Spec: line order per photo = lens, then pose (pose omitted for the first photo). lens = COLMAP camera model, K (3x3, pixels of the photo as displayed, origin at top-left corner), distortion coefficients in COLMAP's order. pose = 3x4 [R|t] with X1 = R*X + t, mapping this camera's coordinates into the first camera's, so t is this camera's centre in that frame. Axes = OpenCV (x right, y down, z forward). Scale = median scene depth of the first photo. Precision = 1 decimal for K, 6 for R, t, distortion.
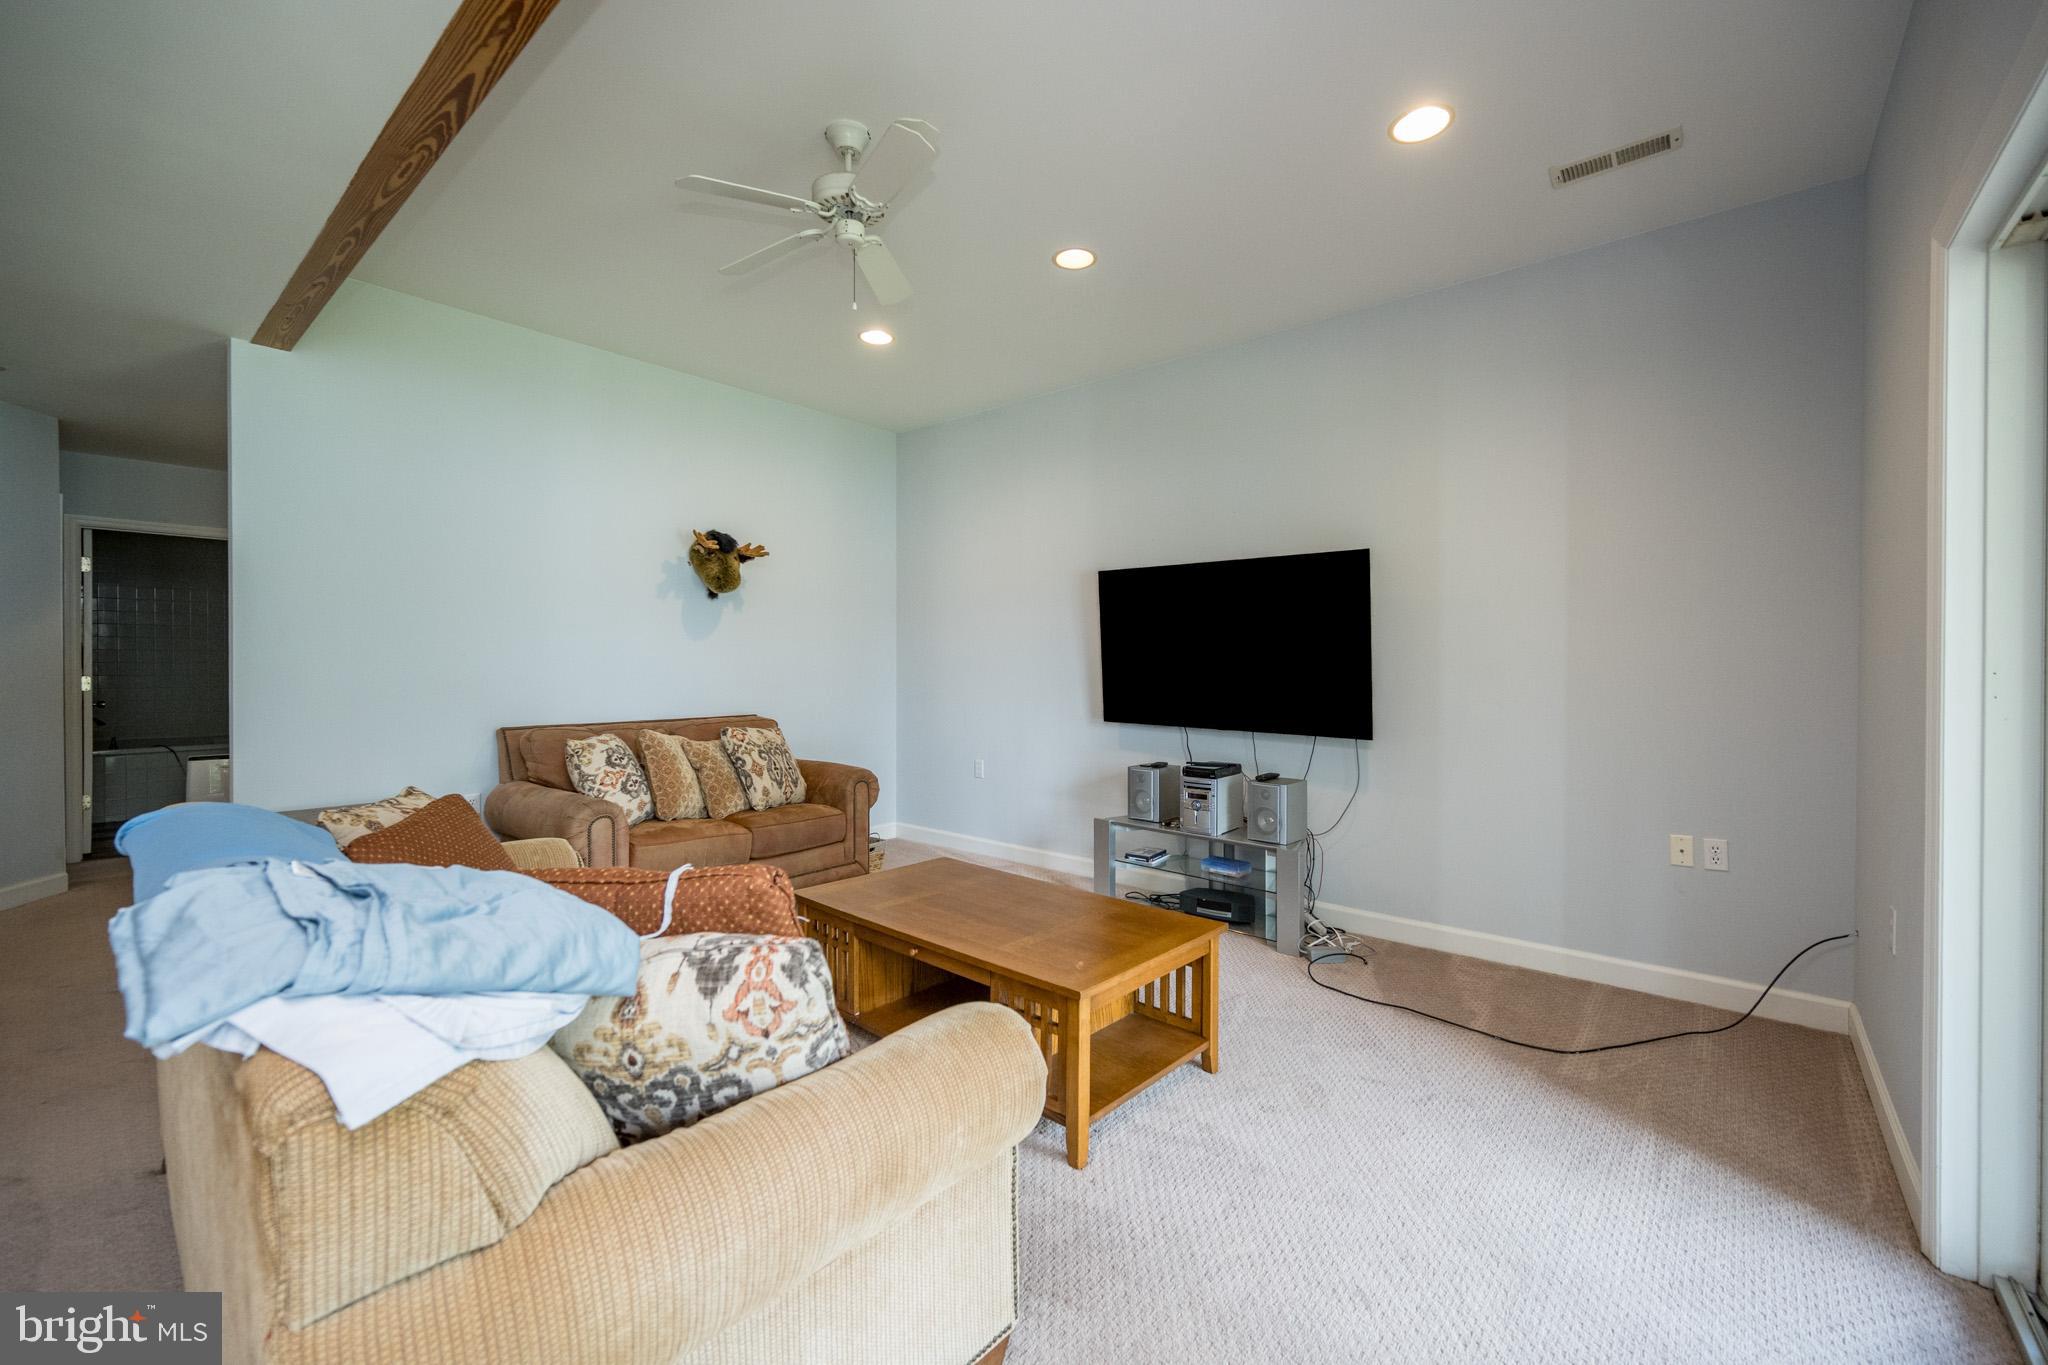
lens RADIAL K [[821.5, 0, 1022.1], [0, 821.5, 674.6], [0, 0, 1]] dist [-0.002368, 0.000006]
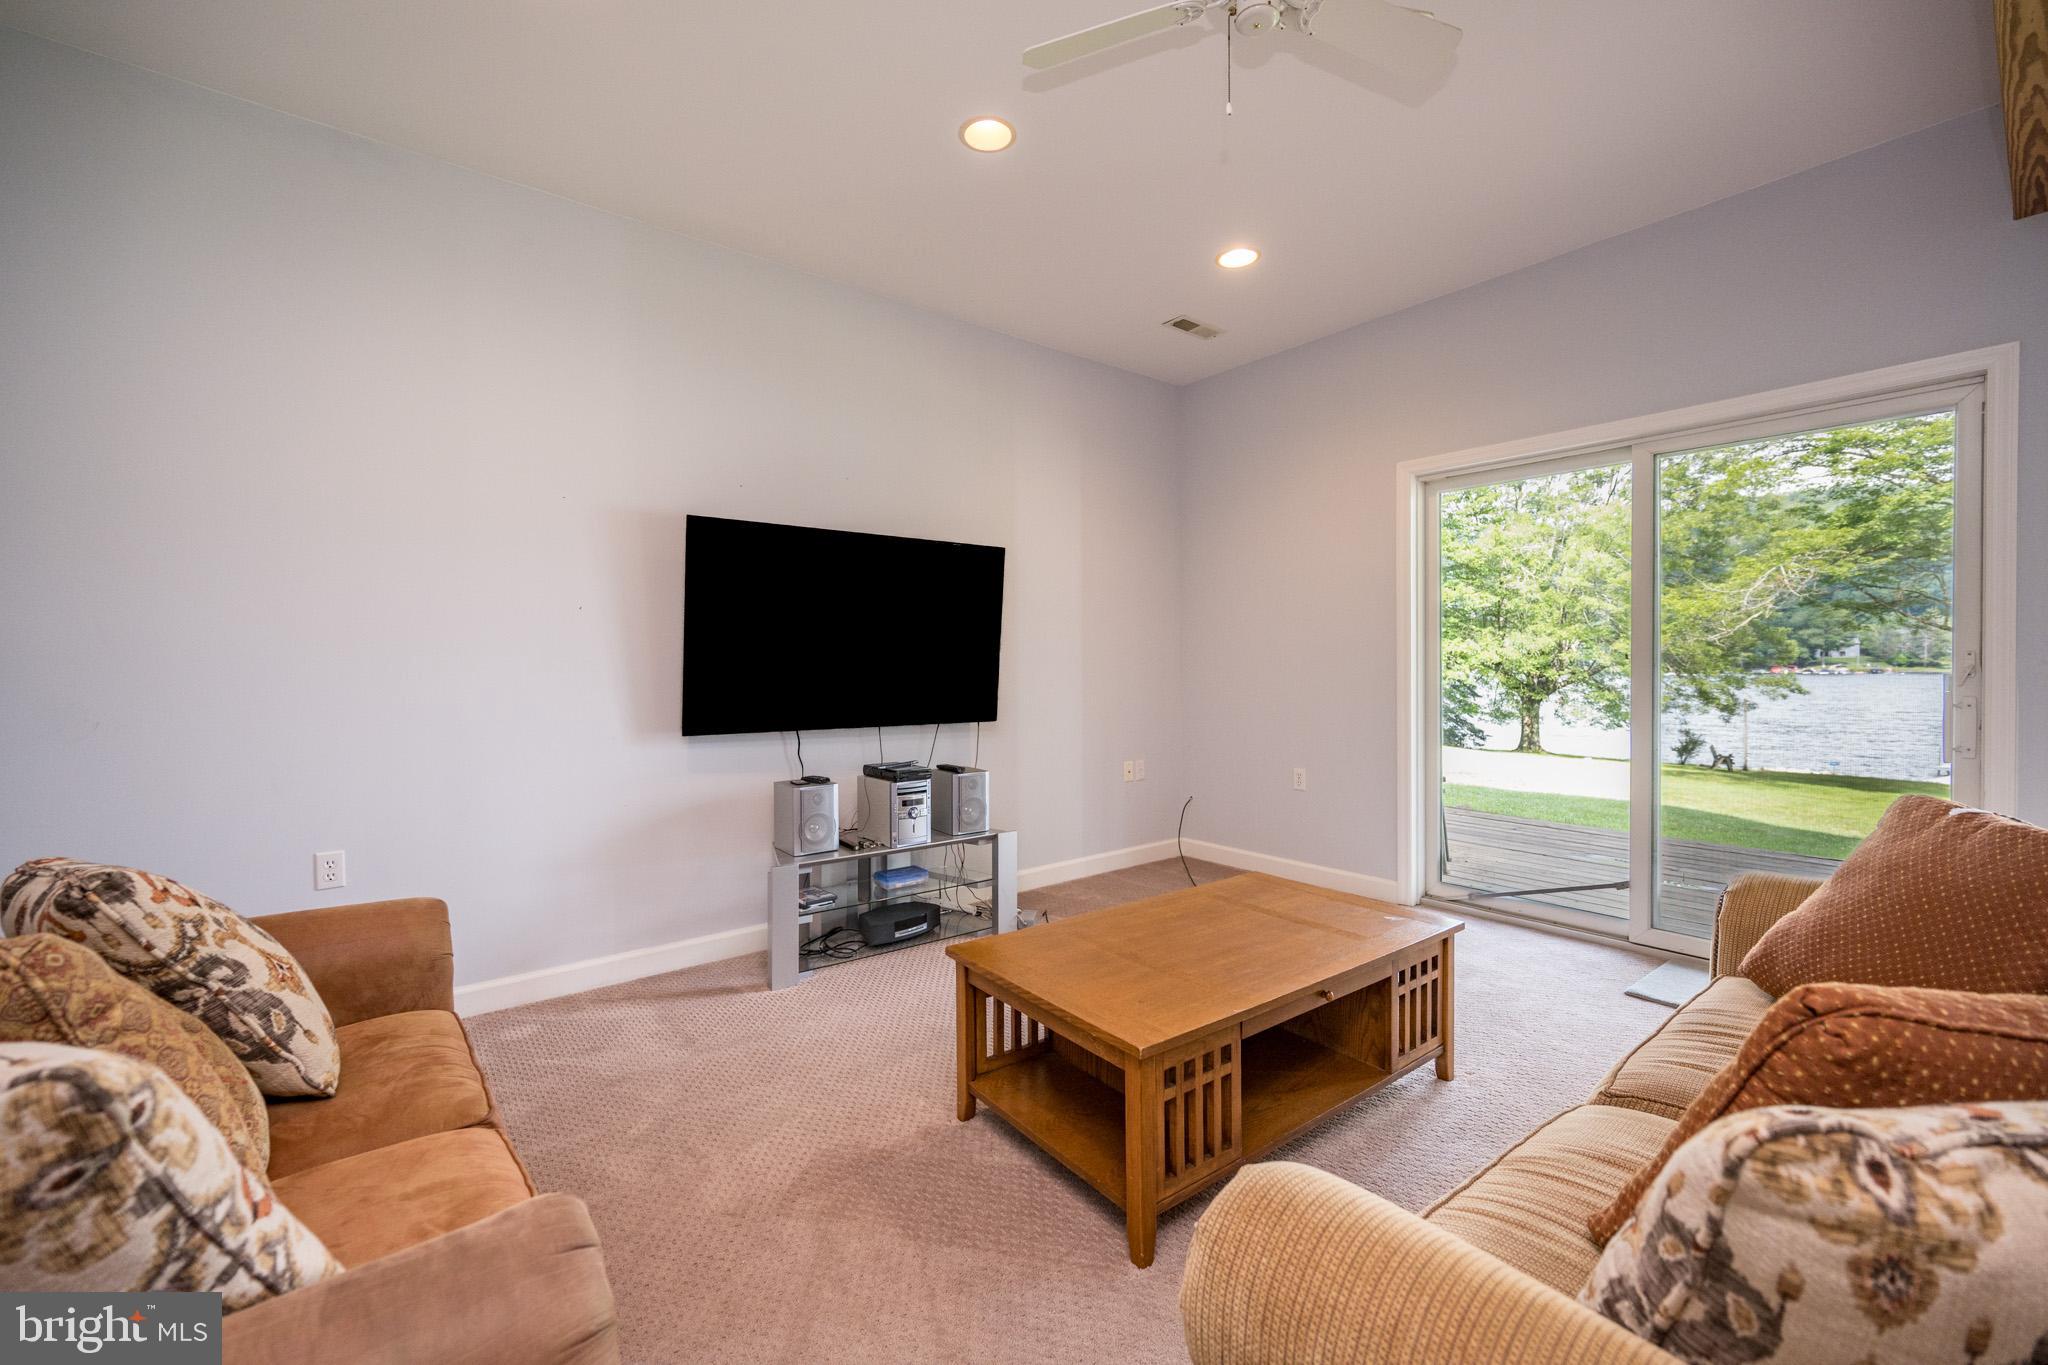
lens RADIAL K [[821.5, 0, 1023.9], [0, 821.5, 670.7], [0, 0, 1]] dist [-0.002368, 0.000006]
pose [[0.188078, -0.014030, 0.982054, -0.577689], [0.017960, 0.999780, 0.010844, 0.000986], [-0.981990, 0.015598, 0.188289, 0.665292]]
